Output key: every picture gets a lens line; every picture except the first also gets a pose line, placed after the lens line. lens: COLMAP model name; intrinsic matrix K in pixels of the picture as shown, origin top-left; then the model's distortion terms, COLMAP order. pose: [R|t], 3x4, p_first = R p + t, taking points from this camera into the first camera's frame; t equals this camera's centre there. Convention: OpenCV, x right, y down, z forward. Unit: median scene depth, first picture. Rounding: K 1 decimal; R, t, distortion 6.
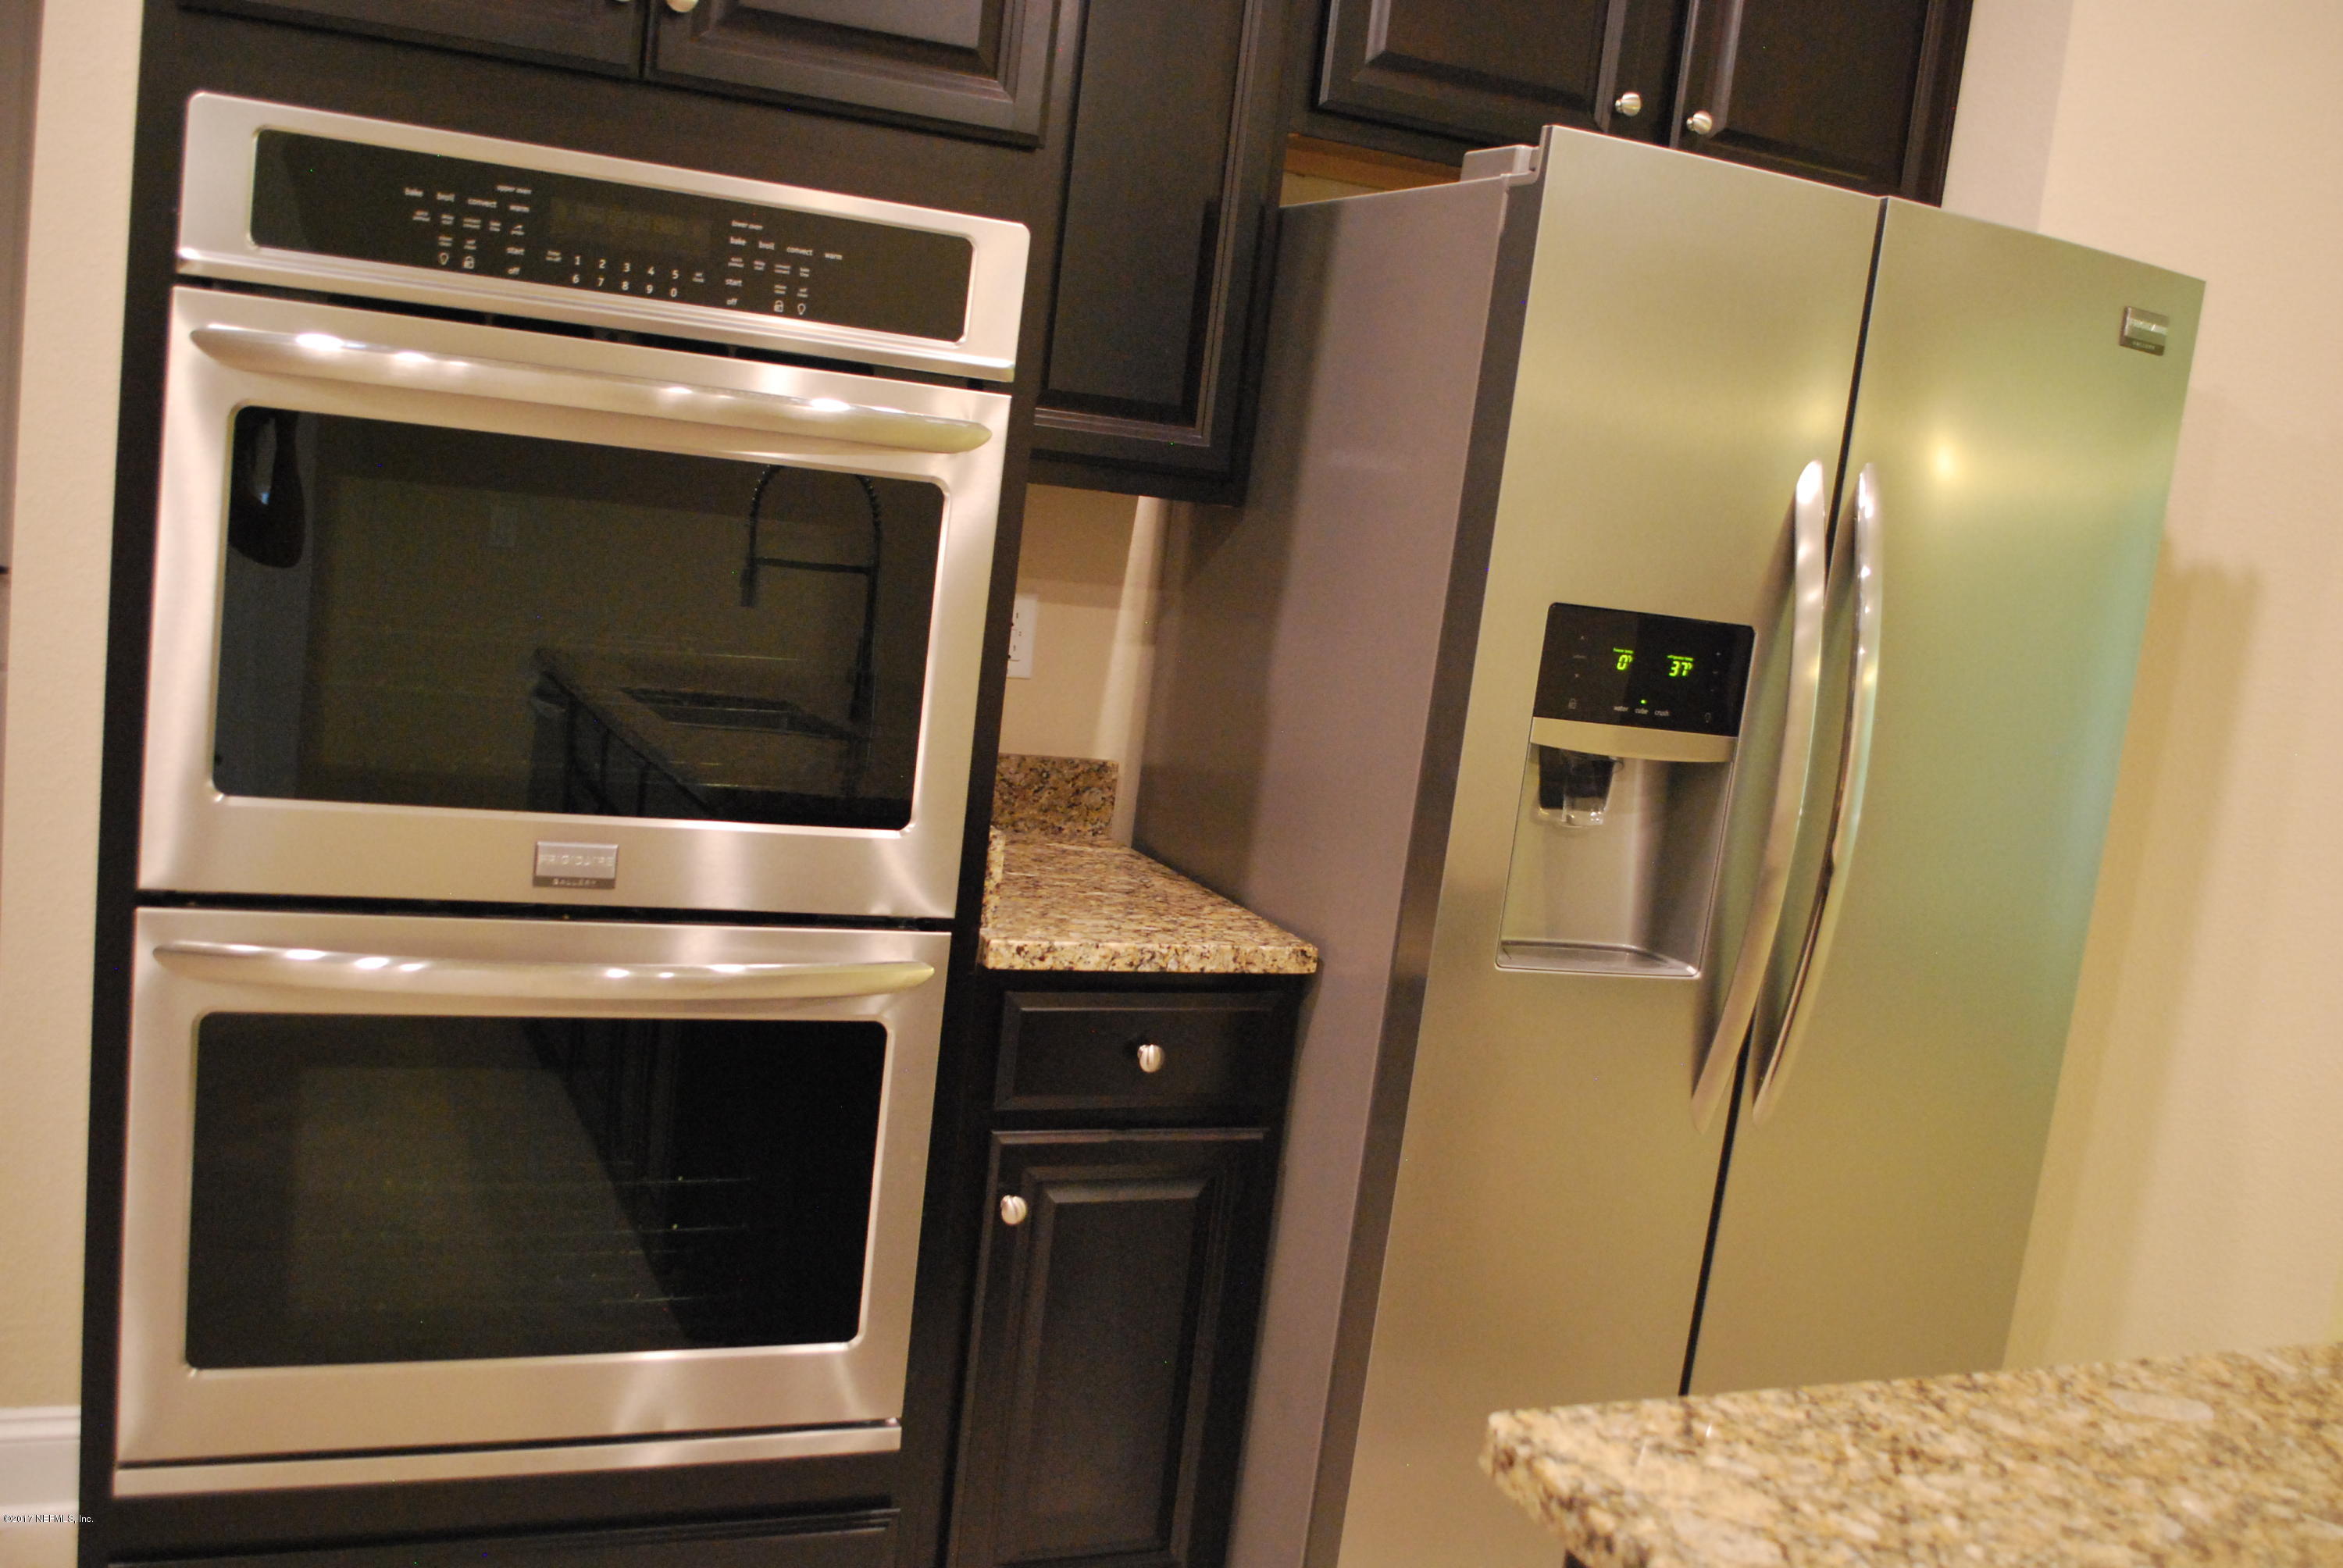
lens RADIAL K [[2189.0, 0, 1171.5], [0, 2189.0, 784.0], [0, 0, 1]] dist [-0.081464, -0.000478]
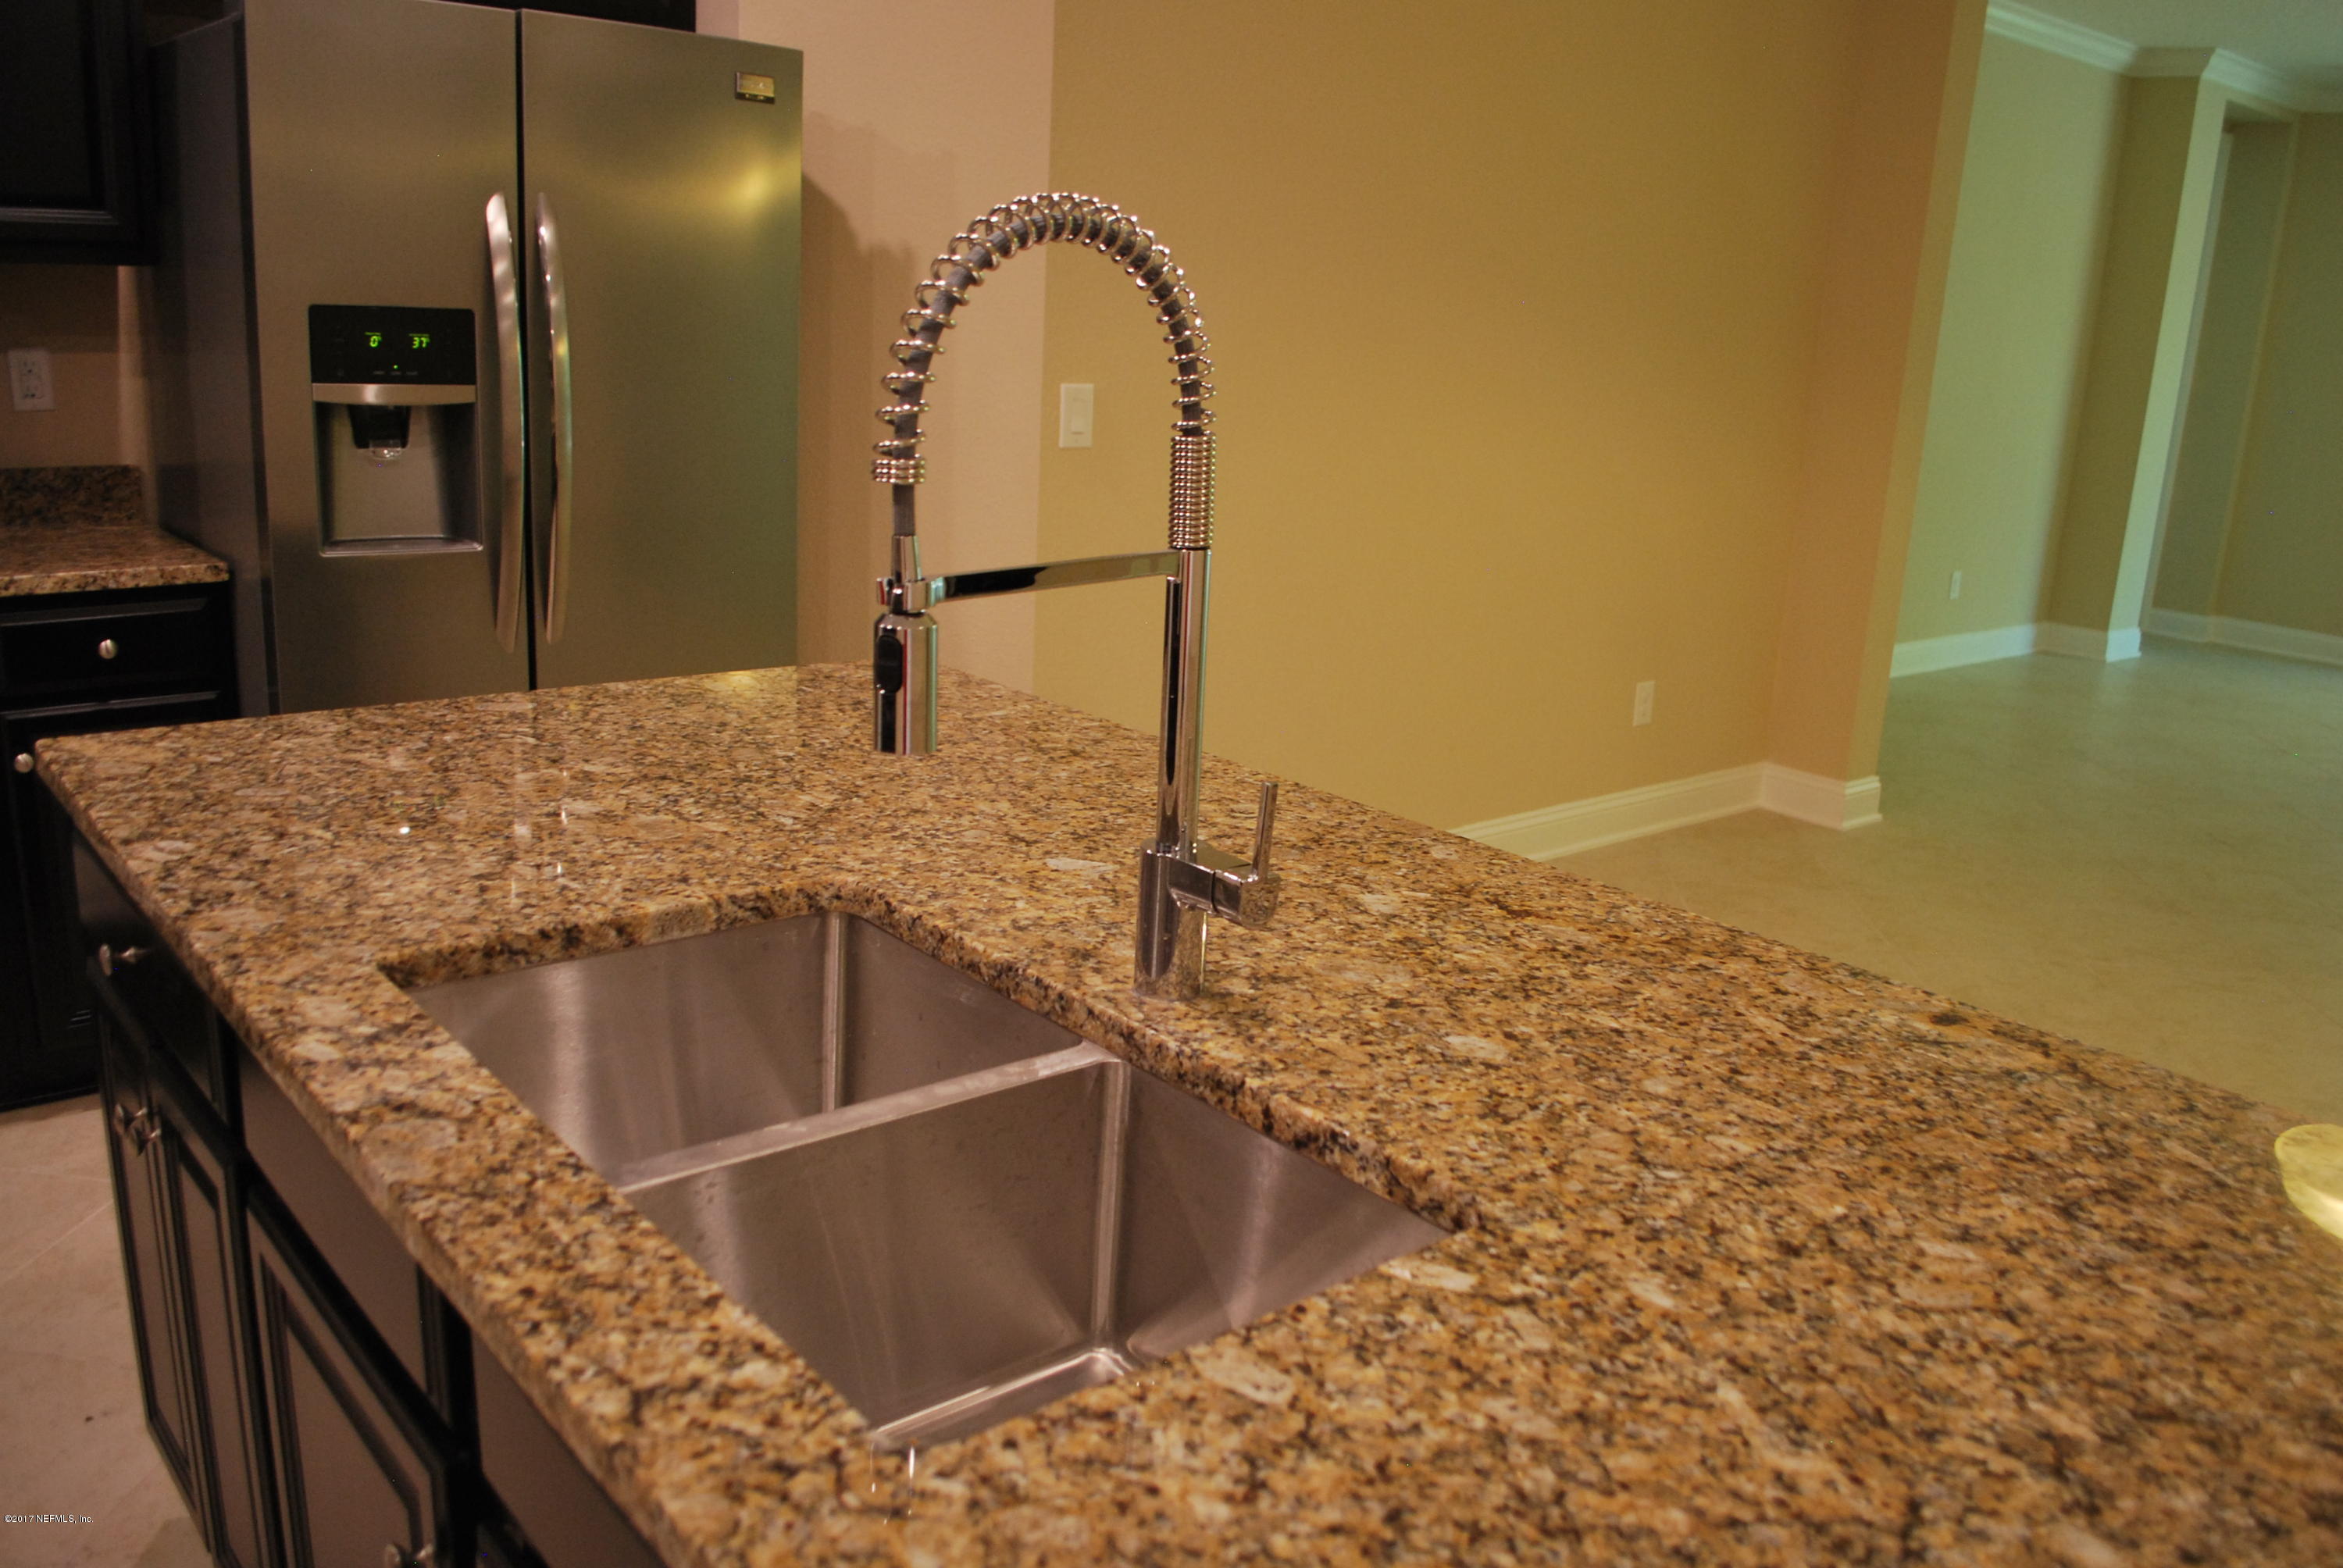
lens RADIAL K [[1845.1, 0, 1171.5], [0, 1845.1, 784.0], [0, 0, 1]] dist [-0.068655, -0.001575]
pose [[0.954003, -0.145309, 0.262229, 0.341947], [0.107357, 0.982263, 0.153731, 0.105254], [-0.279917, -0.118508, 0.952682, -0.361694]]
